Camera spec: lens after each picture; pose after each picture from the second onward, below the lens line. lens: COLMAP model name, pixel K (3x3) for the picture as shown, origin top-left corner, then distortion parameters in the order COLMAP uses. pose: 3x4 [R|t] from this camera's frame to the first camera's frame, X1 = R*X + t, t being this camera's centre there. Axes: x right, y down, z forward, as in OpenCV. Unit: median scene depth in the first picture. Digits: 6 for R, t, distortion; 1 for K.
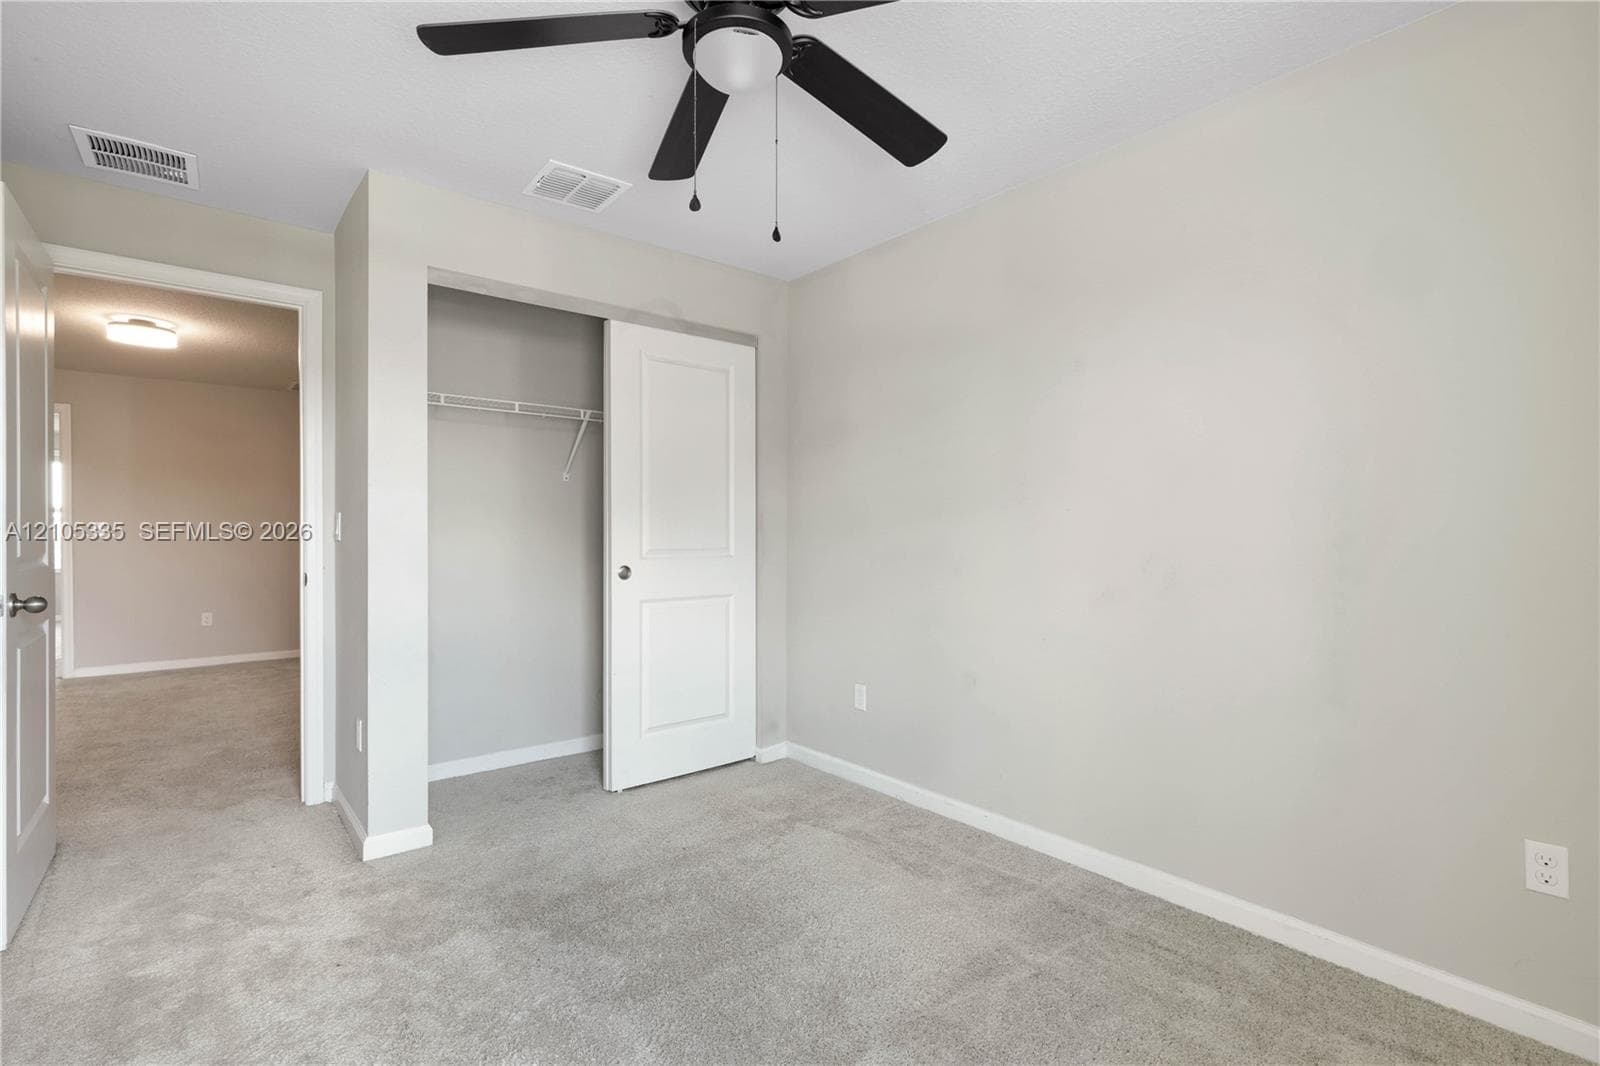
lens RADIAL K [[751.4, 0, 800.0], [0, 751.4, 533.0], [0, 0, 1]] dist [0.001481, -0.000745]
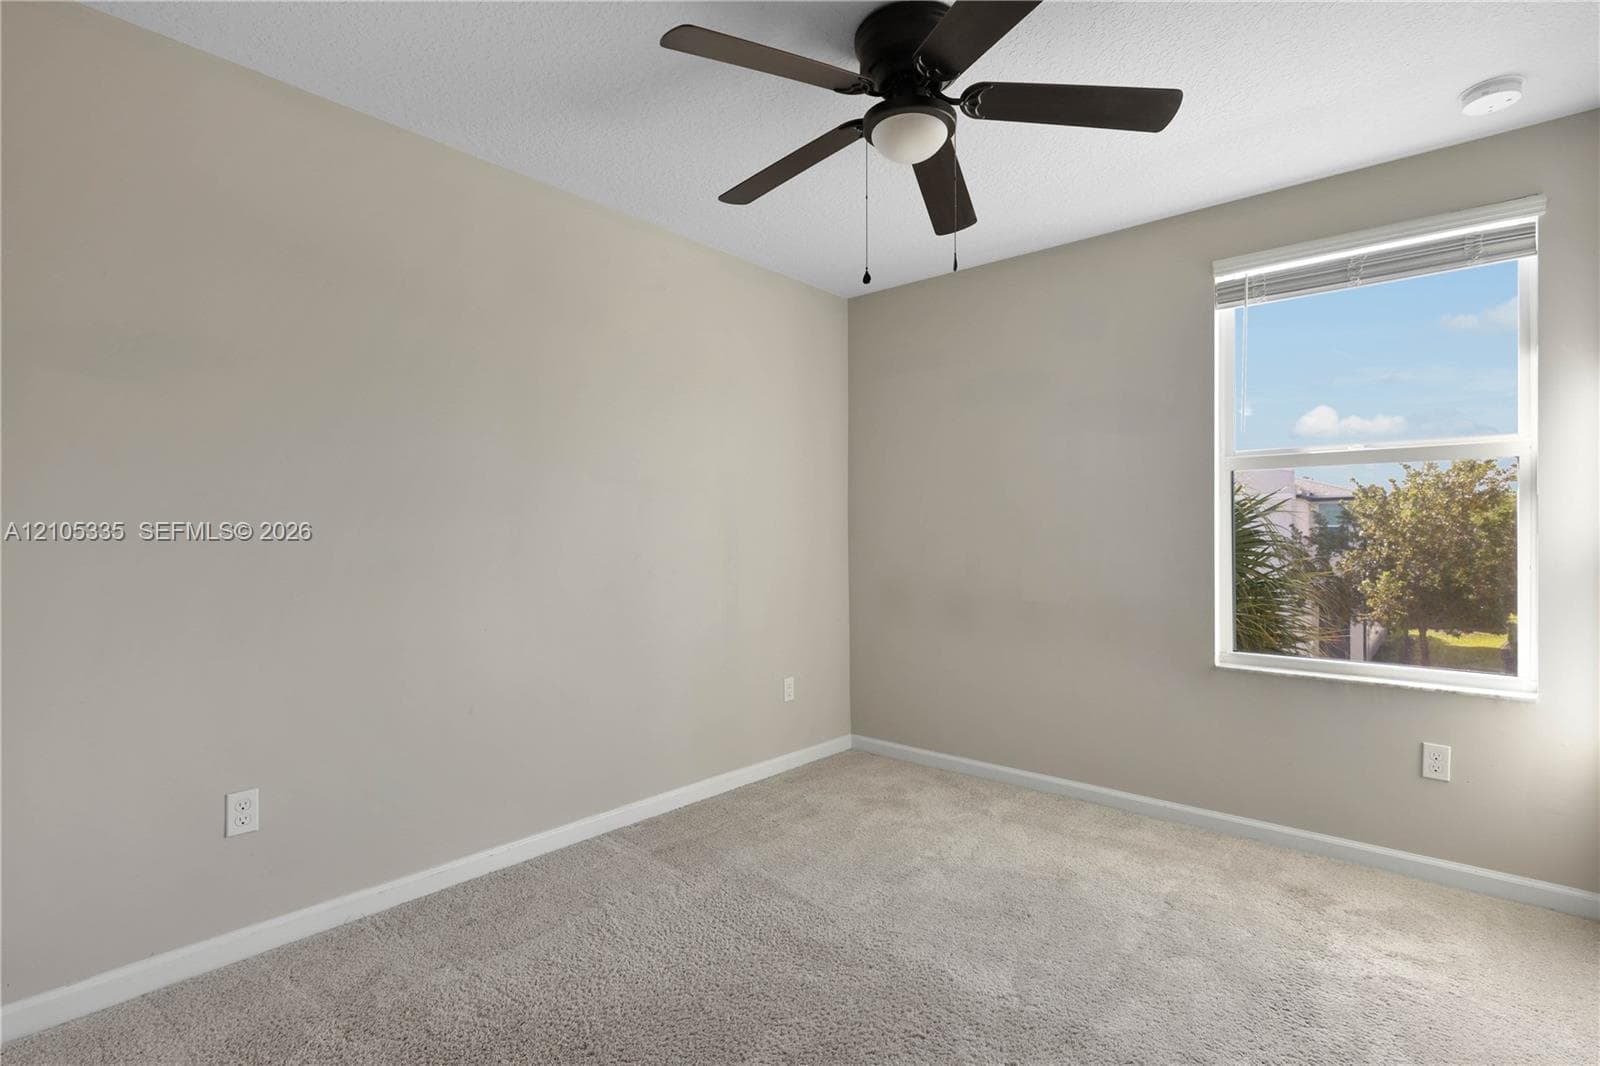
lens RADIAL K [[751.4, 0, 800.0], [0, 751.4, 533.0], [0, 0, 1]] dist [0.001481, -0.000745]
pose [[-0.158337, -0.011416, 0.987319, -0.664896], [-0.010218, 0.999899, 0.009923, -0.015699], [-0.987332, -0.008517, -0.158438, 0.763651]]
